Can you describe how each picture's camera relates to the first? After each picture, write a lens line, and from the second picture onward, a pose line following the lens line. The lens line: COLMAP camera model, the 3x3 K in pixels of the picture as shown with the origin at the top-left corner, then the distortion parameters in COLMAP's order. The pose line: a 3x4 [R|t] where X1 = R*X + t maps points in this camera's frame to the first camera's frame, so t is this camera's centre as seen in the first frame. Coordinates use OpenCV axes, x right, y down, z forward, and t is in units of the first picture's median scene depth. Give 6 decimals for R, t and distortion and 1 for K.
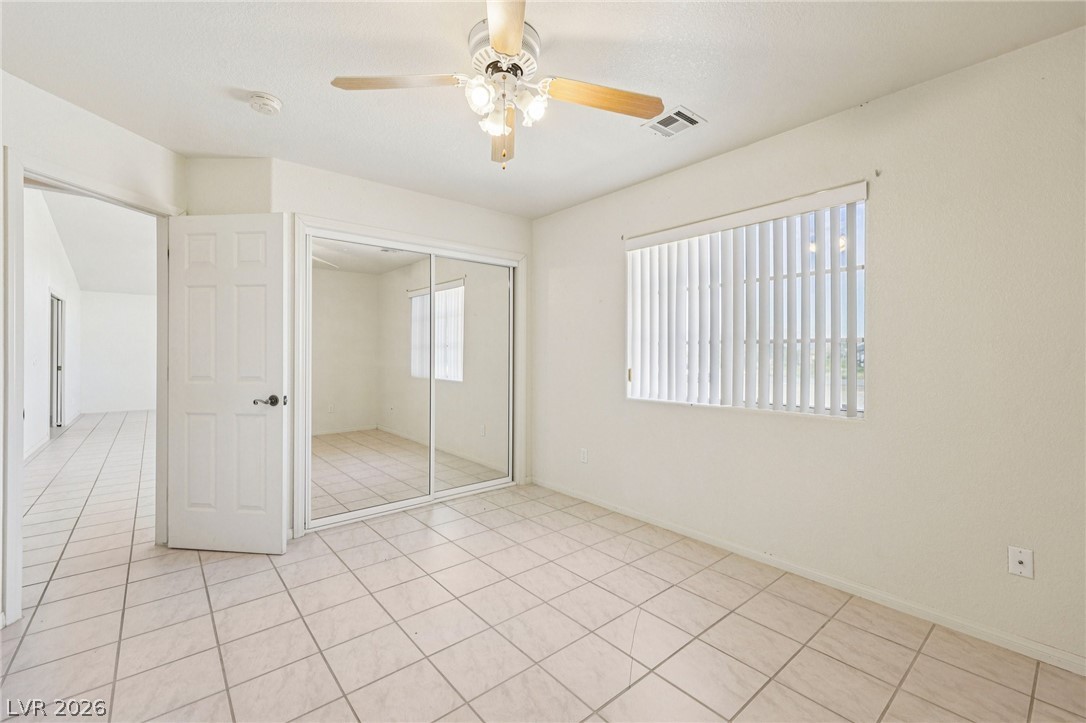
lens RADIAL K [[456.2, 0, 539.0], [0, 456.2, 358.2], [0, 0, 1]] dist [0.000982, -0.000103]
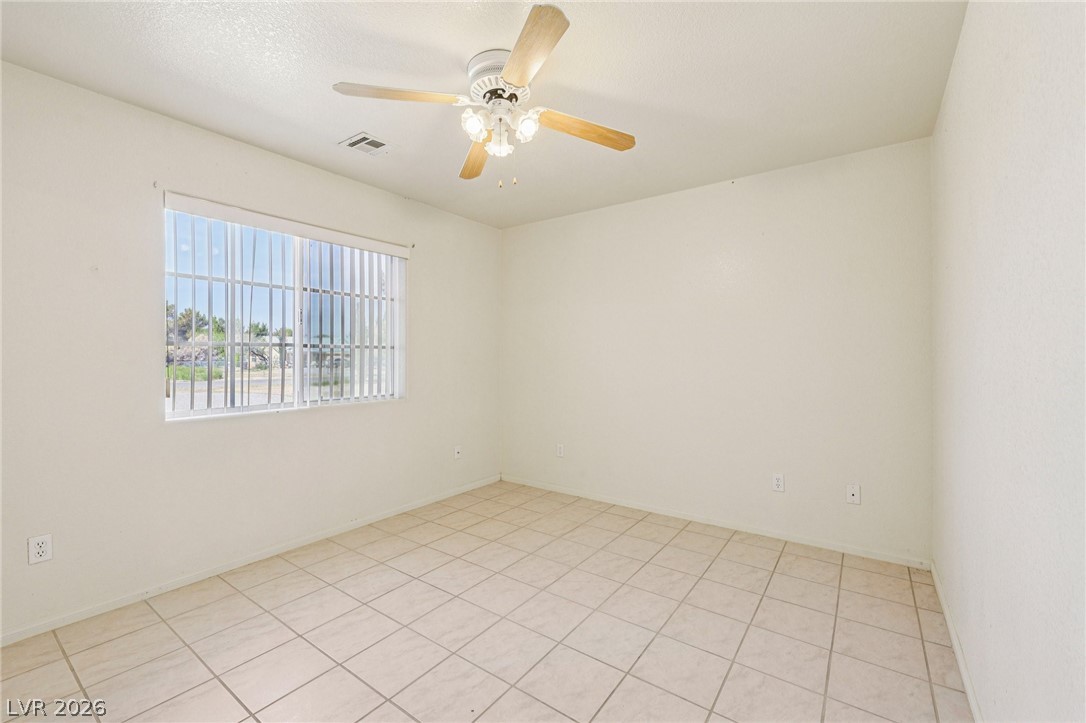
lens RADIAL K [[456.2, 0, 539.0], [0, 456.2, 358.2], [0, 0, 1]] dist [0.000982, -0.000103]
pose [[-0.249807, -0.002800, 0.968292, -0.864605], [0.009498, 0.999941, 0.005342, -0.006081], [-0.968249, 0.010531, -0.249765, 0.886623]]
